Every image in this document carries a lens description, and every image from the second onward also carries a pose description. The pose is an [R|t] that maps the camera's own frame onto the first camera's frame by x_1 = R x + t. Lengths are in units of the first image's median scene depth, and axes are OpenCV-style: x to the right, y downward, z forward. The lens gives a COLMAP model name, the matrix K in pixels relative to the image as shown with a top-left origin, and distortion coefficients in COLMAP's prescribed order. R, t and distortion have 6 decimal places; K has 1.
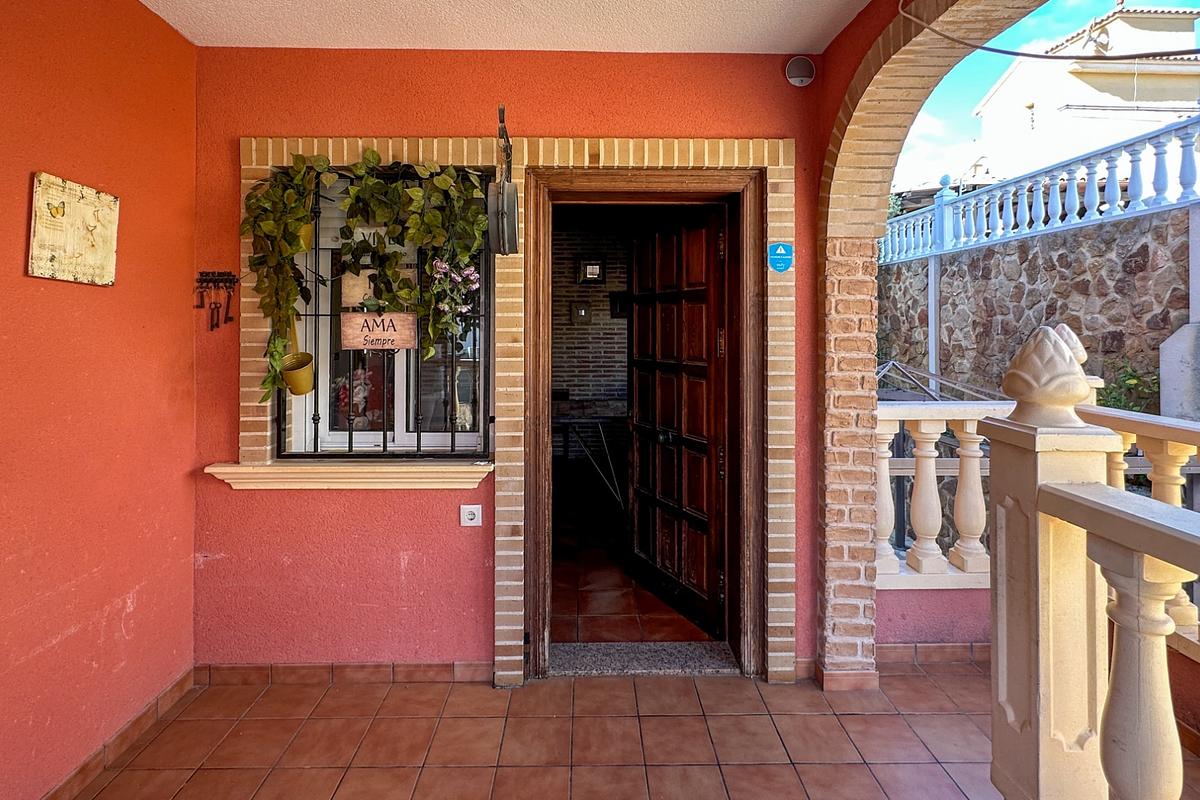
lens RADIAL K [[566.6, 0, 516.2], [0, 566.6, 322.1], [0, 0, 1]] dist [0.000954, 0.000633]
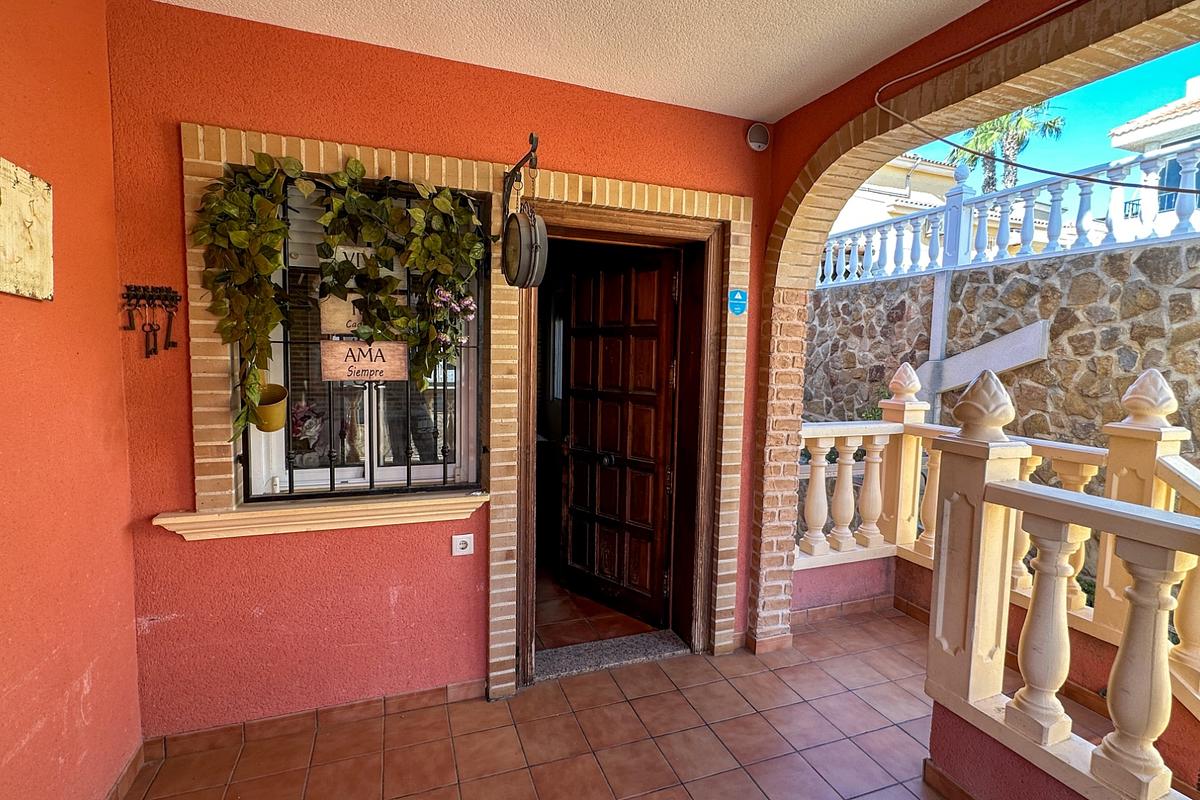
lens RADIAL K [[566.6, 0, 513.8], [0, 566.6, 398.2], [0, 0, 1]] dist [0.000954, 0.000633]
pose [[0.946214, -0.009130, 0.323414, -0.321227], [-0.020037, 0.996030, 0.086739, -0.009706], [-0.322922, -0.088554, 0.942274, 0.039632]]
